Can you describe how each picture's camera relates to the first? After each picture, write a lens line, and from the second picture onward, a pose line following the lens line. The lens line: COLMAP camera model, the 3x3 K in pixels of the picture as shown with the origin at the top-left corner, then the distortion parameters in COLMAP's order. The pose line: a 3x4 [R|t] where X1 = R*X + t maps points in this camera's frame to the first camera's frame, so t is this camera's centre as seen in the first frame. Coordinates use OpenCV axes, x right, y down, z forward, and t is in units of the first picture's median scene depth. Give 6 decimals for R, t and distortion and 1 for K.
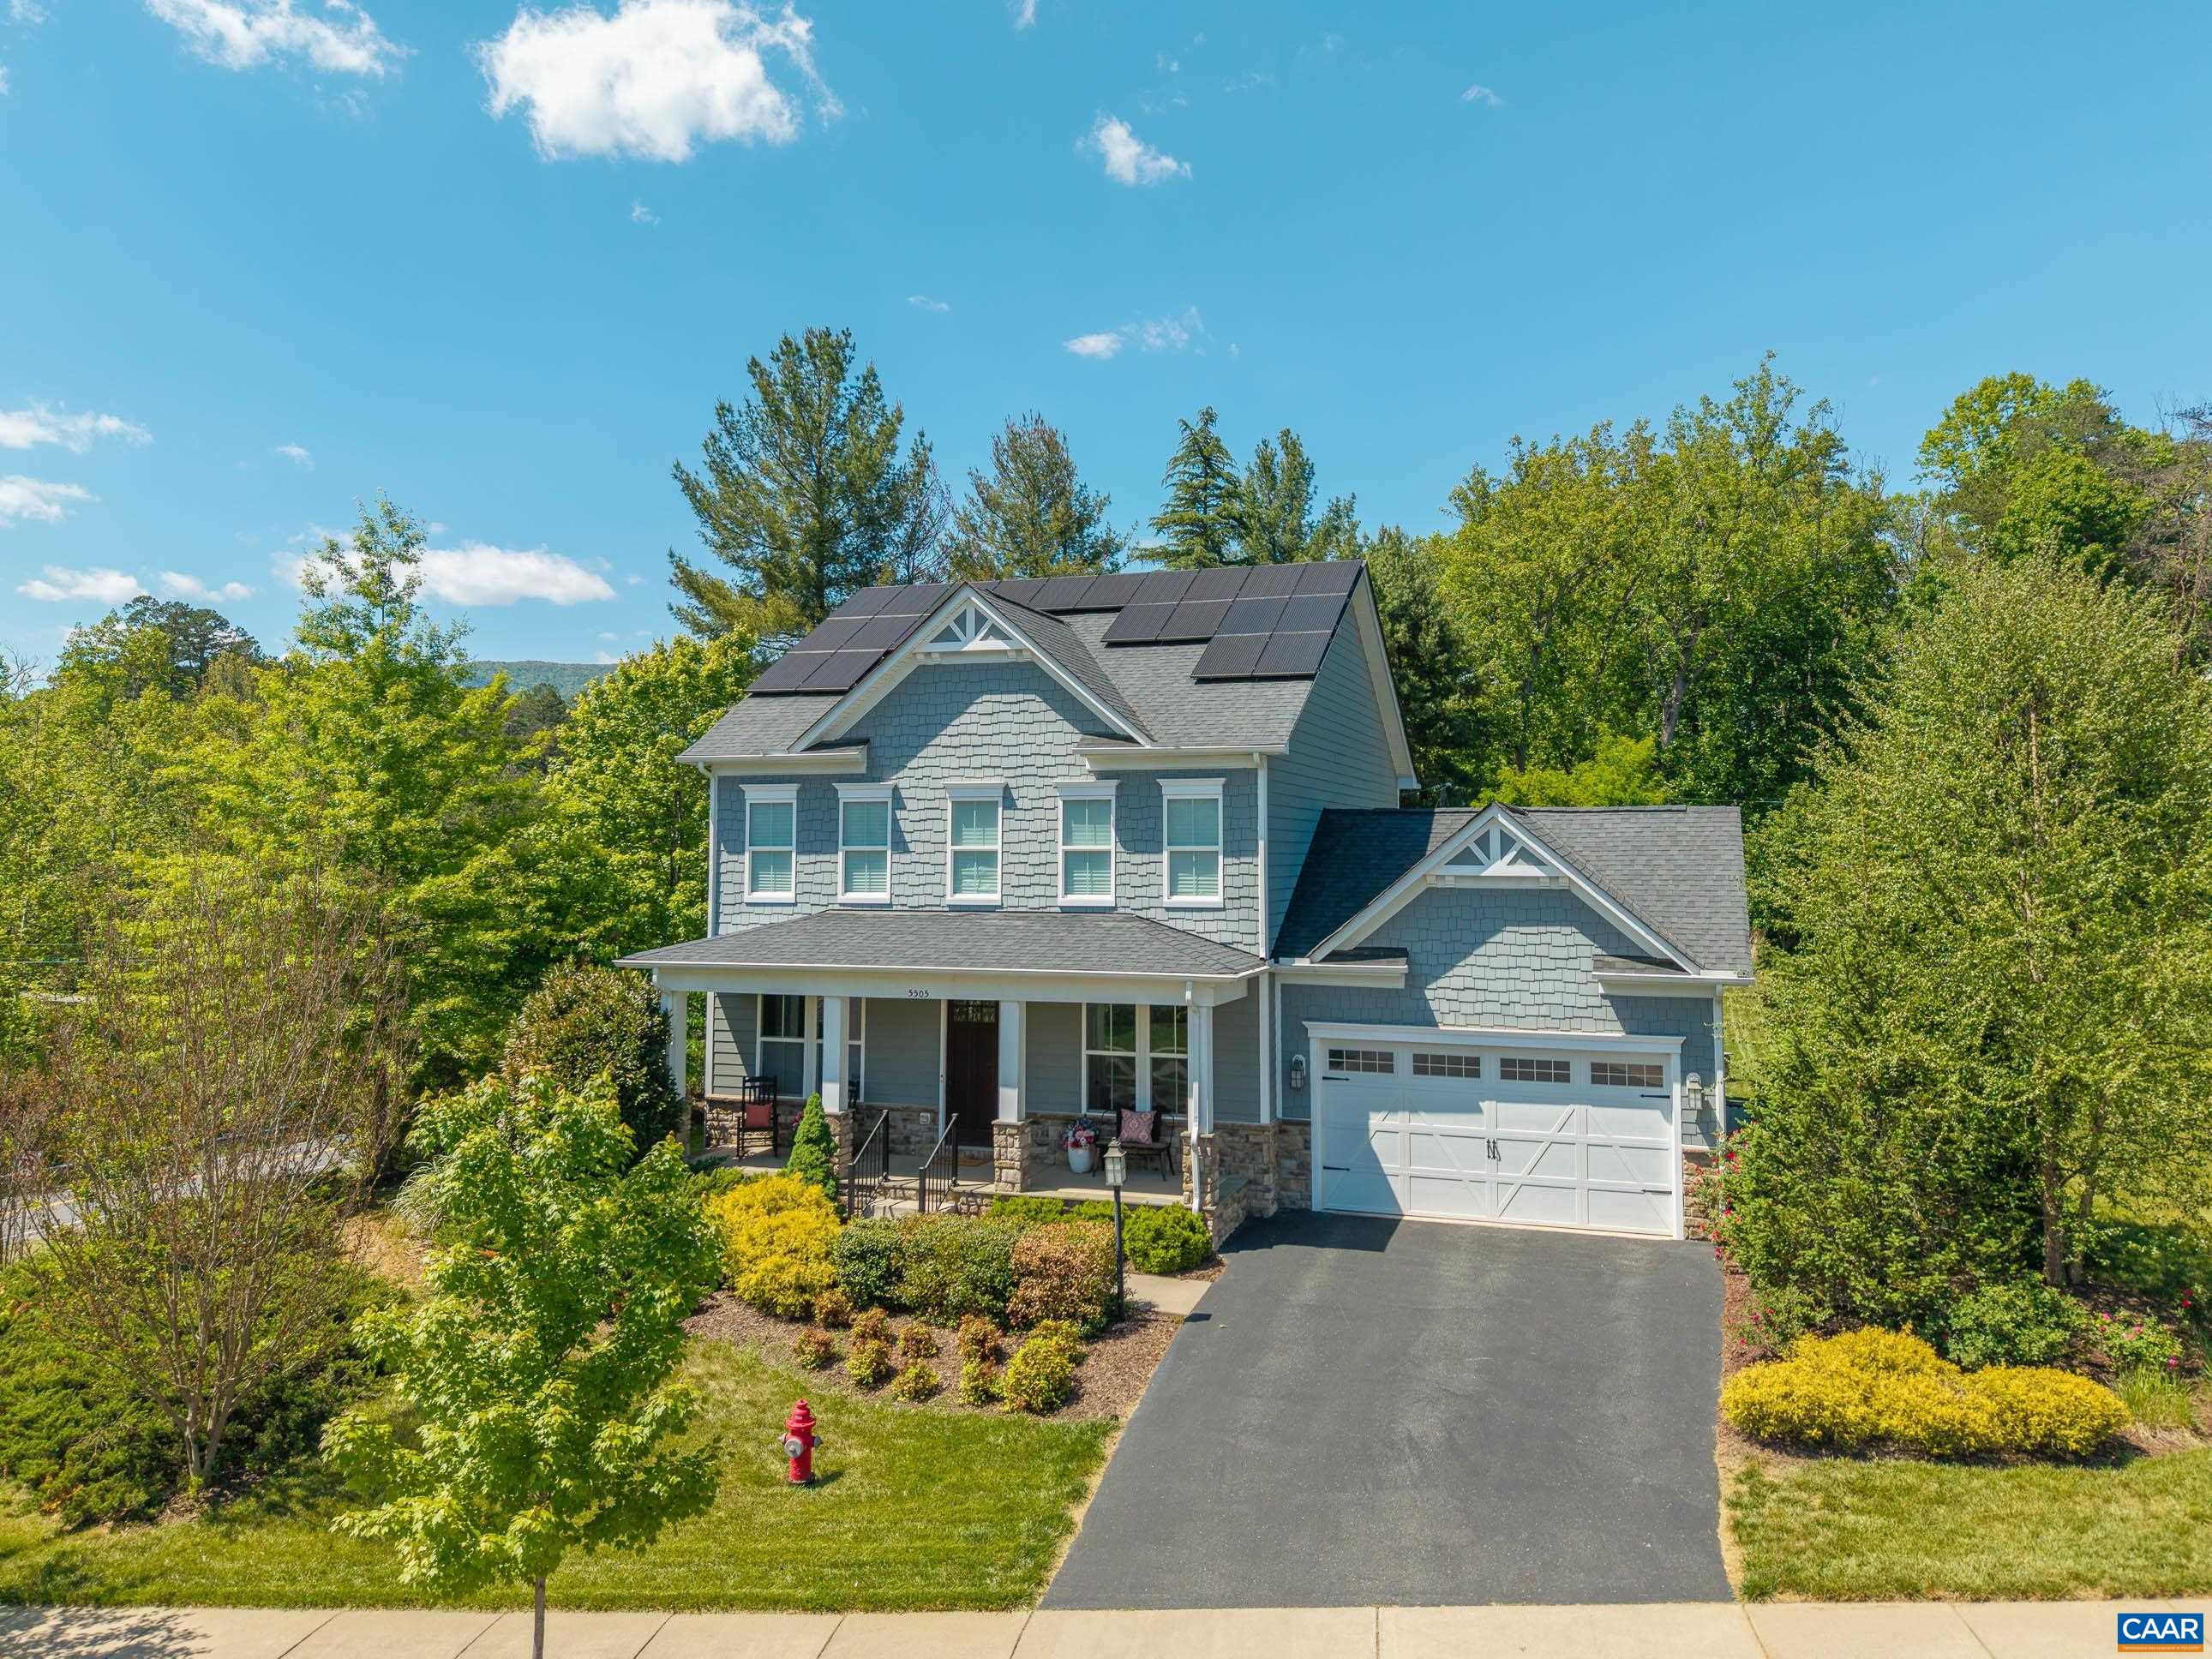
lens RADIAL K [[1635.2, 0, 1115.1], [0, 1635.2, 708.4], [0, 0, 1]] dist [0.030454, -0.017016]
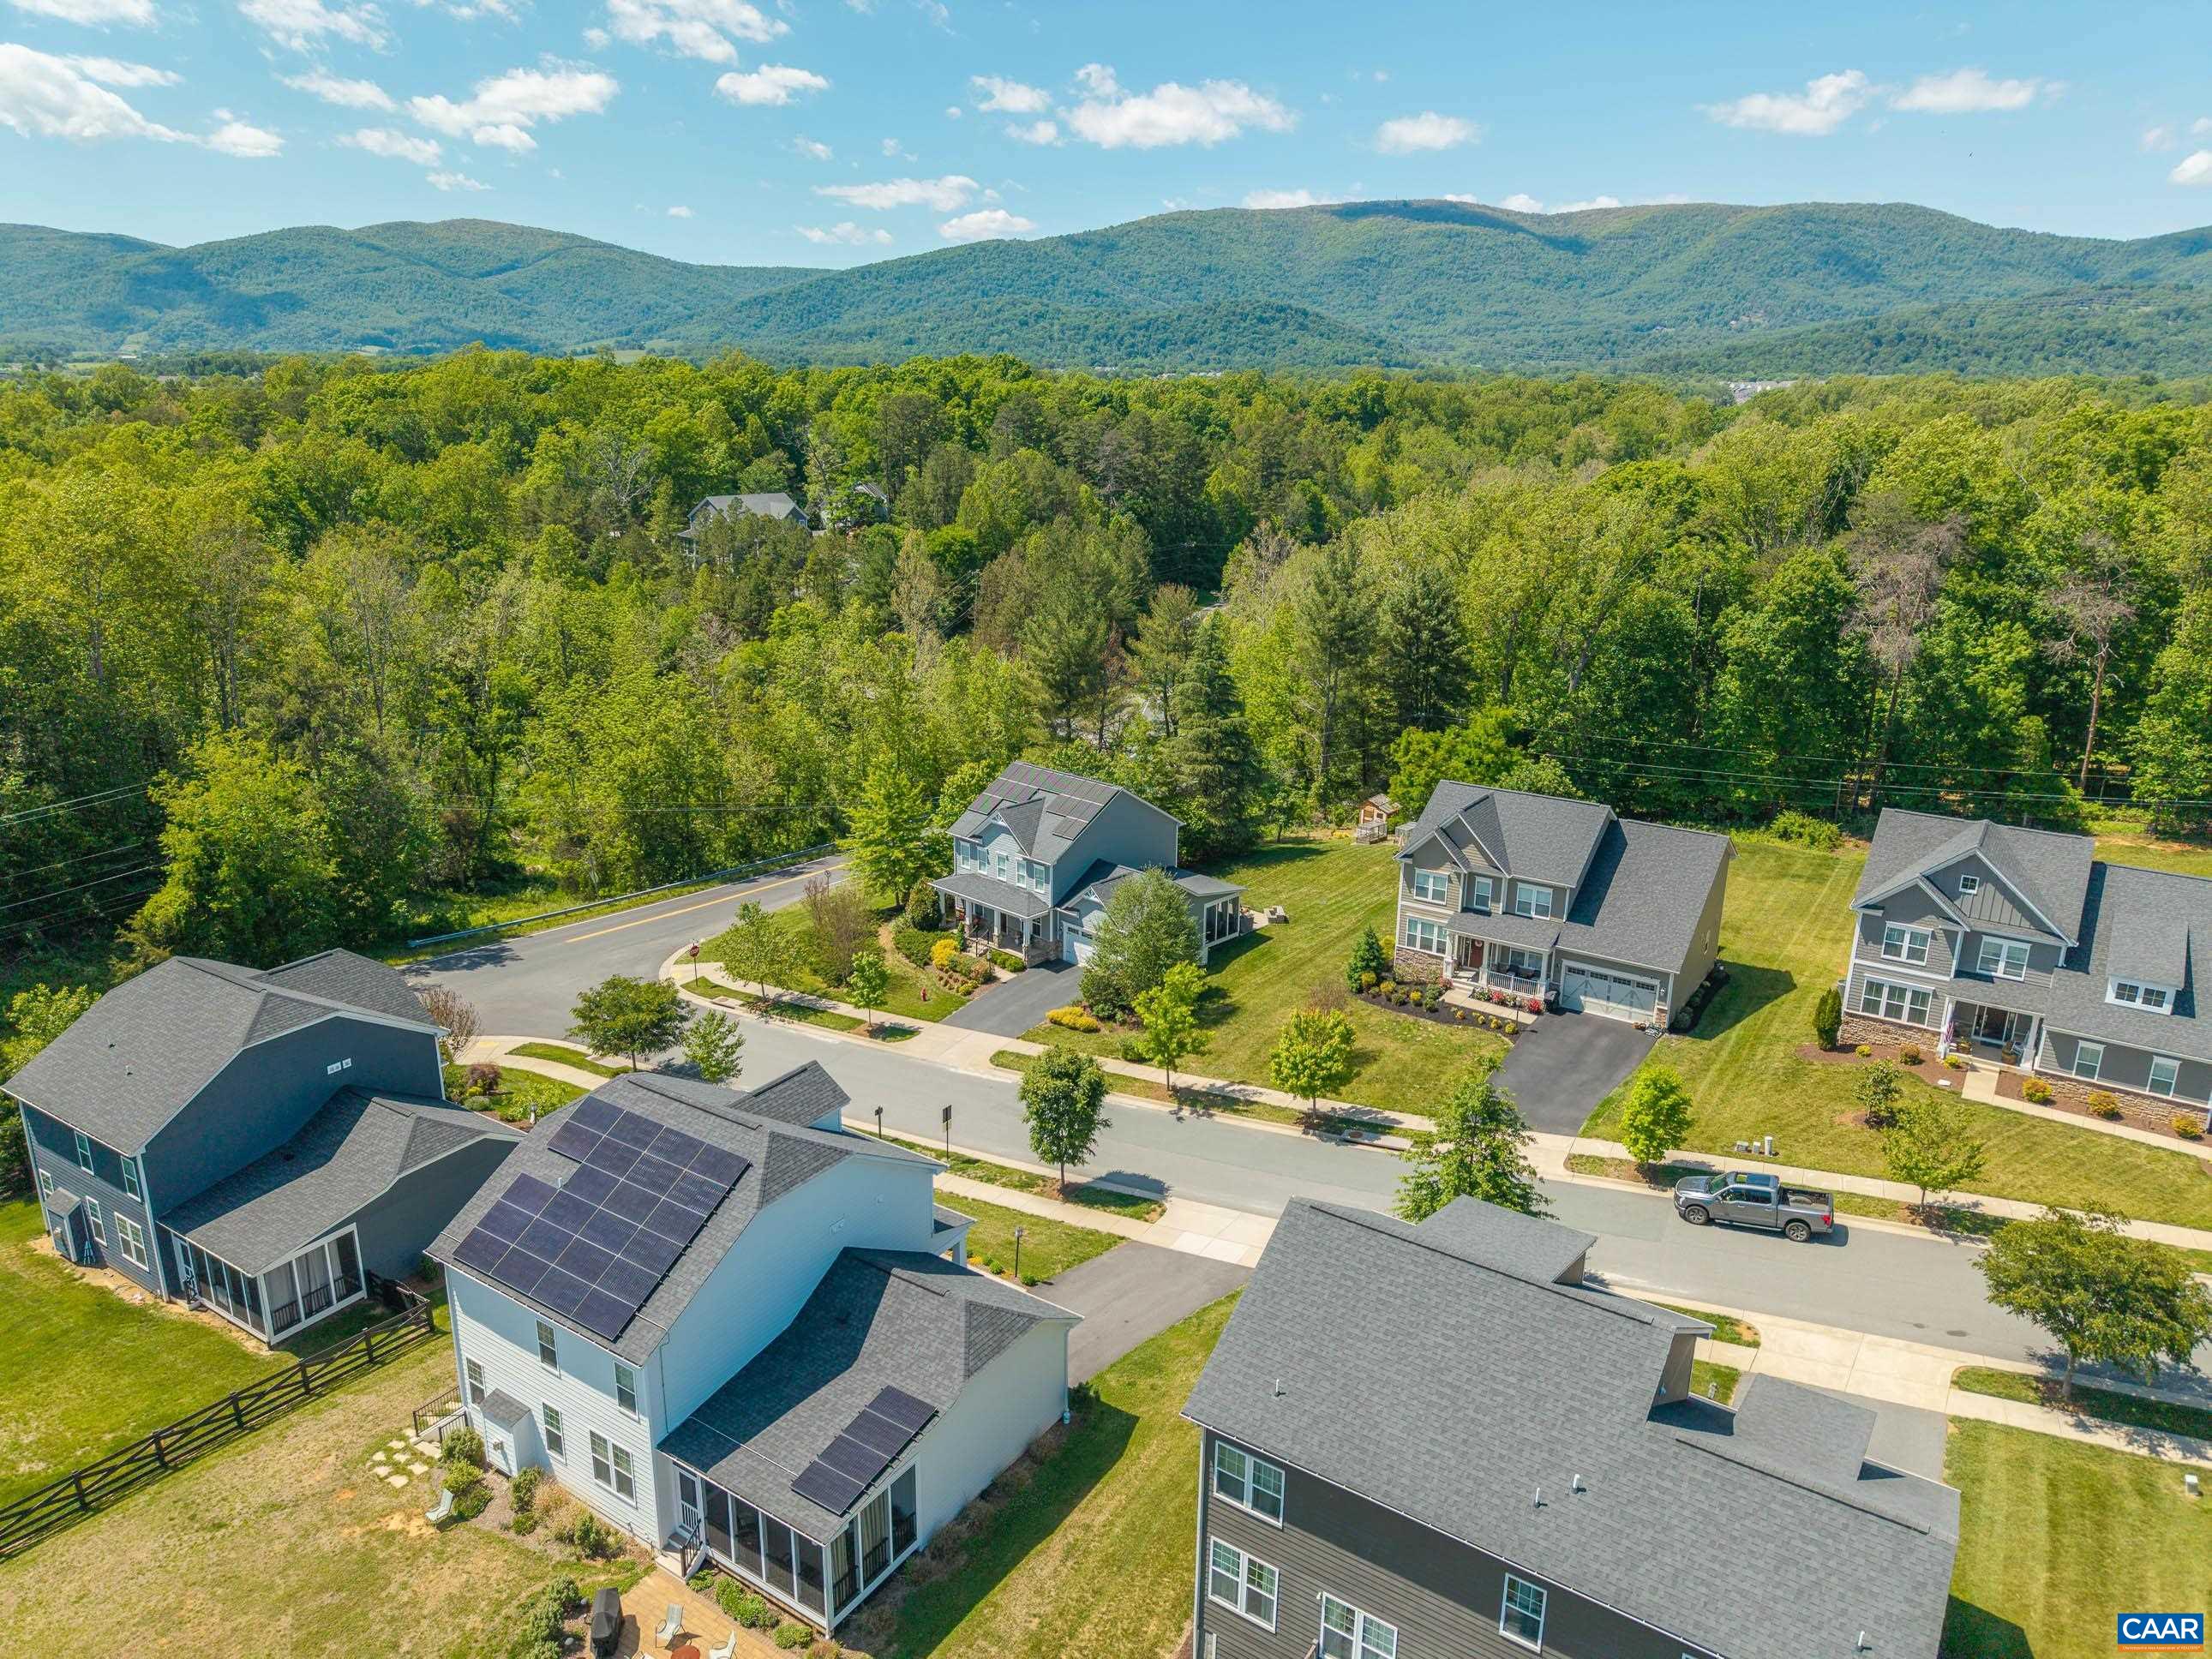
lens RADIAL K [[1490.4, 0, 1127.4], [0, 1490.4, 827.8], [0, 0, 1]] dist [0.007541, -0.010779]
pose [[0.916115, 0.127042, -0.380255, 1.725136], [0.022278, 0.930869, 0.364672, -1.460864], [0.400296, -0.342553, 0.849953, -2.193613]]
